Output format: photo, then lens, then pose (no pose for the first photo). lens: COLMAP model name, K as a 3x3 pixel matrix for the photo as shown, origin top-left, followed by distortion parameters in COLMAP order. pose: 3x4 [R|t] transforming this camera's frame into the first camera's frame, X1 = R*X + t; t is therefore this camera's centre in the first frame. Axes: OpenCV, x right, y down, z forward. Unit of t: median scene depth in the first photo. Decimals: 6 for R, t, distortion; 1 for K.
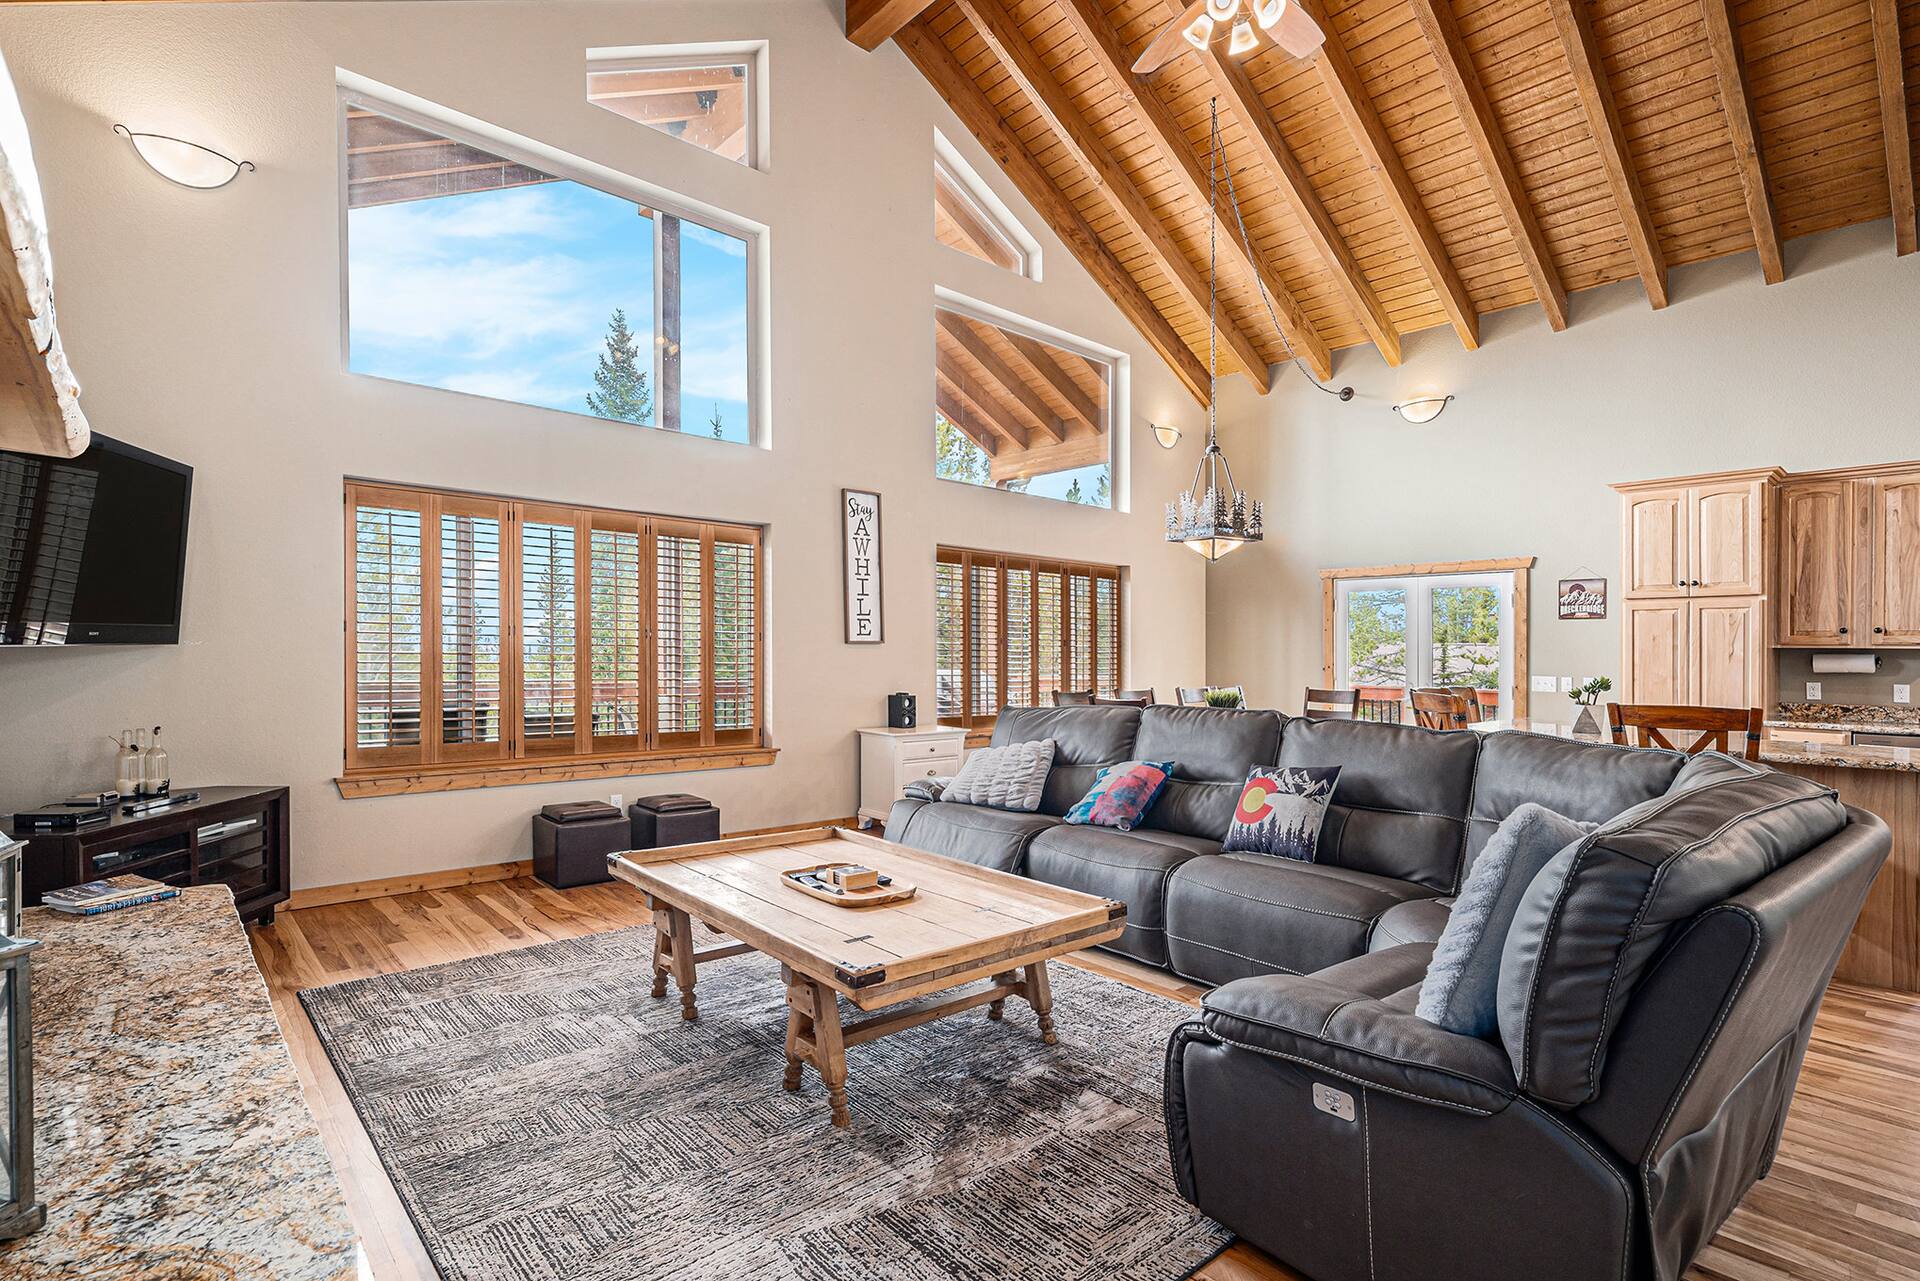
lens RADIAL K [[896.0, 0, 950.3], [0, 896.0, 620.8], [0, 0, 1]] dist [0.000875, -0.000236]
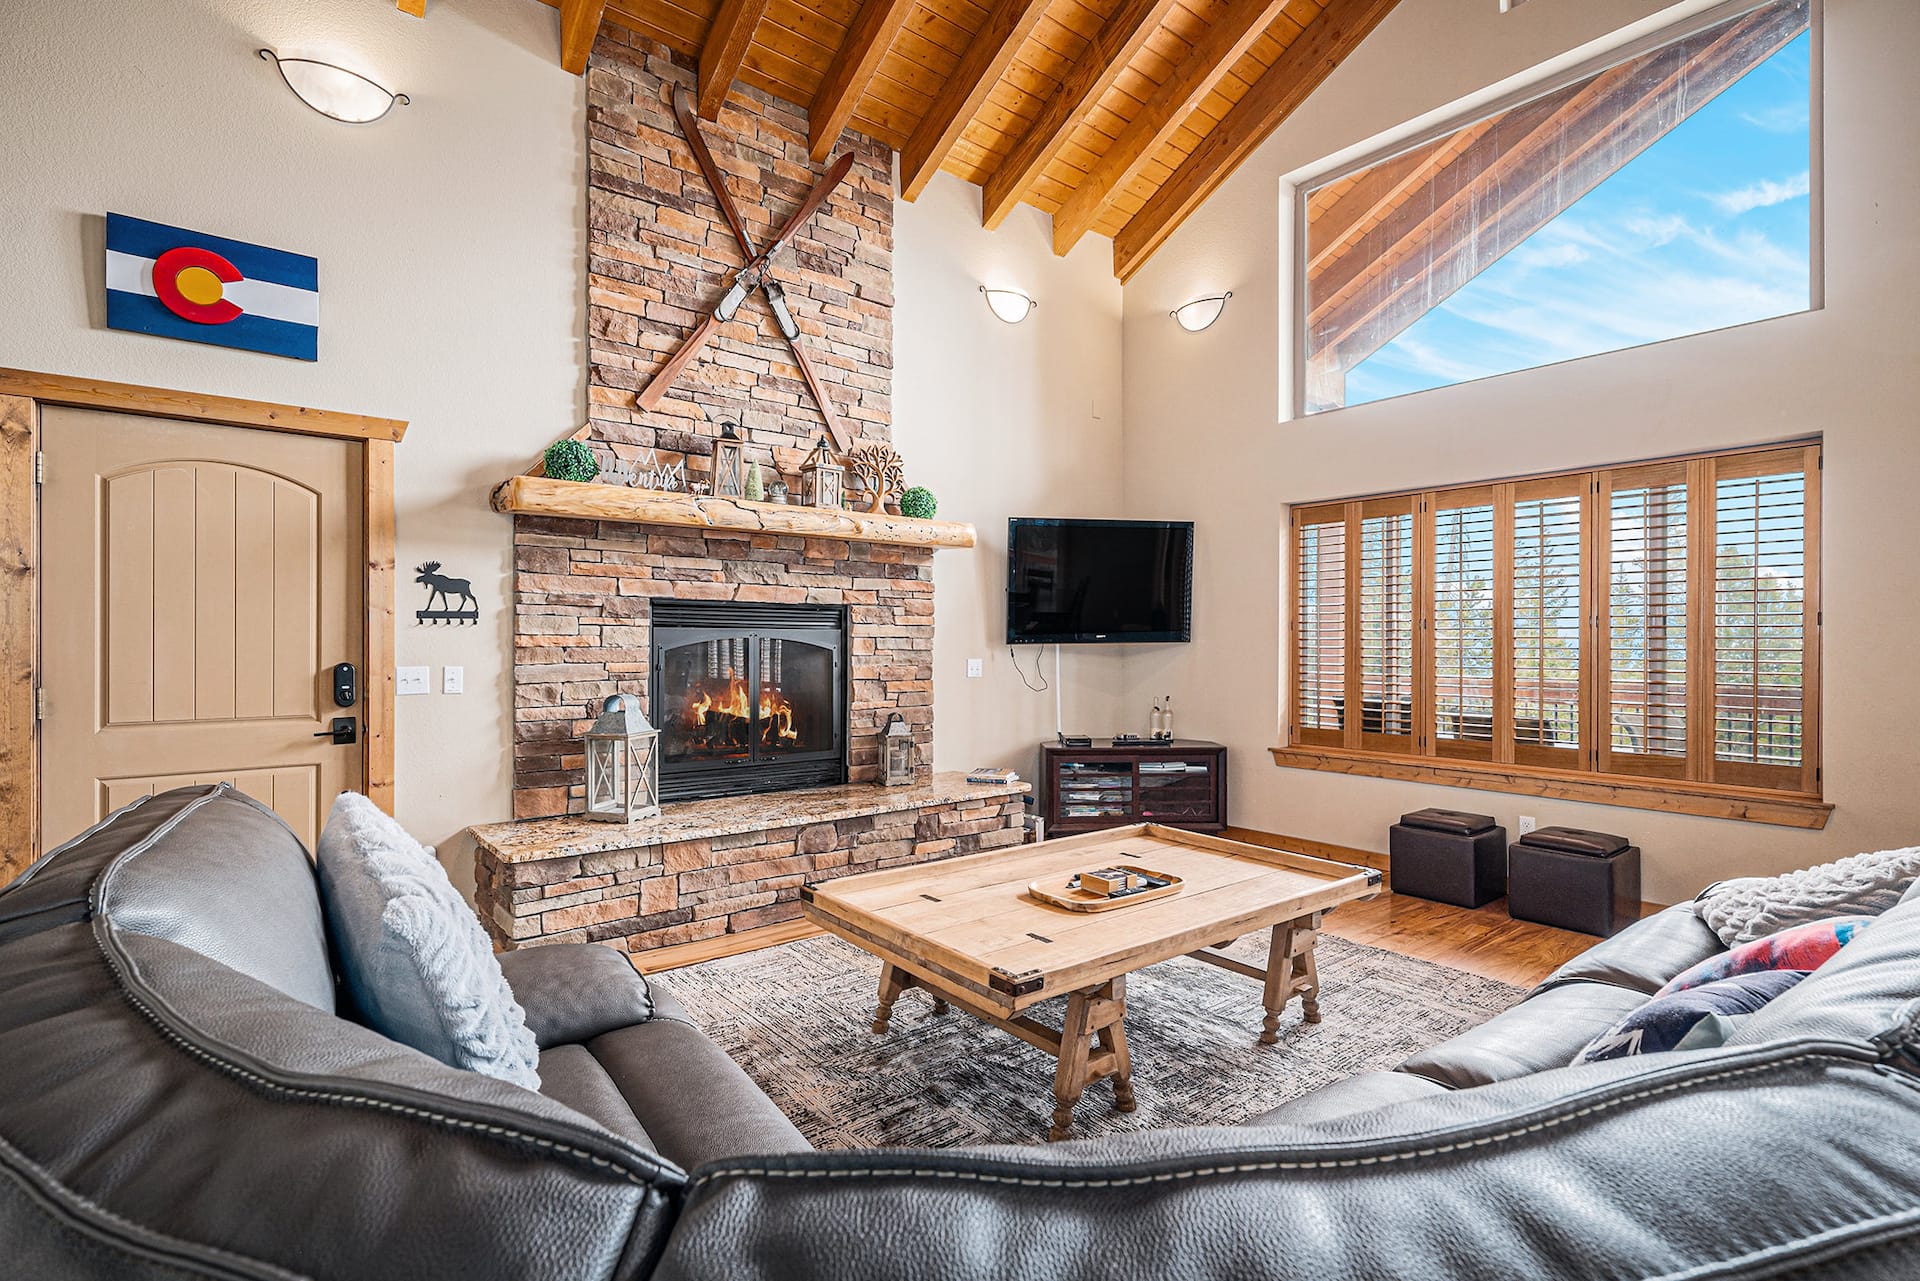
lens RADIAL K [[896.0, 0, 961.4], [0, 896.0, 638.1], [0, 0, 1]] dist [0.000875, -0.000236]
pose [[-0.057504, -0.011123, -0.998283, 0.573771], [0.039559, 0.999127, -0.013411, 0.021003], [0.997561, -0.040262, -0.057014, 0.615665]]
